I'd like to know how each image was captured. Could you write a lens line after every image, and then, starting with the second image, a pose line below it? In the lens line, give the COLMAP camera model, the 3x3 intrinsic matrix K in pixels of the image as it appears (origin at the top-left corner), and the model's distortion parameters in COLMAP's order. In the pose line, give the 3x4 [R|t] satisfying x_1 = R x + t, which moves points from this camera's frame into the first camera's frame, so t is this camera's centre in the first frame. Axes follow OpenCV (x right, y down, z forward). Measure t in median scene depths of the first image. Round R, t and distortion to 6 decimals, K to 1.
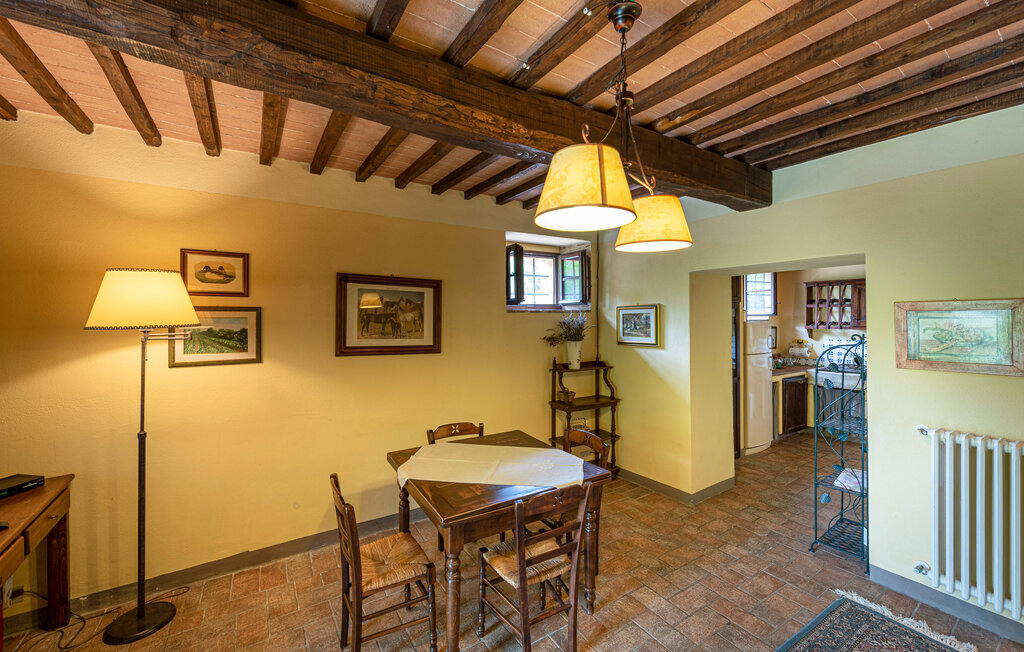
lens RADIAL K [[403.9, 0, 508.8], [0, 403.9, 321.5], [0, 0, 1]] dist [0.007748, -0.000523]
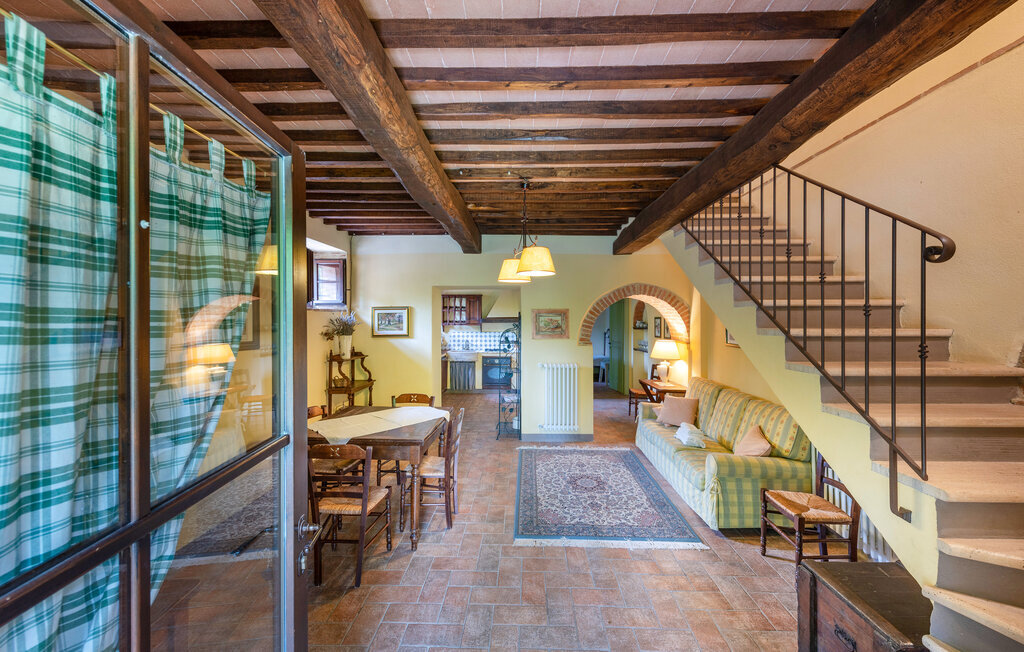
lens RADIAL K [[403.9, 0, 514.0], [0, 403.9, 321.5], [0, 0, 1]] dist [0.007748, -0.000523]
pose [[0.547551, -0.003074, 0.836767, -0.551900], [0.010367, 0.999941, -0.003110, 0.015607], [-0.836708, 0.010378, 0.547551, -0.068288]]
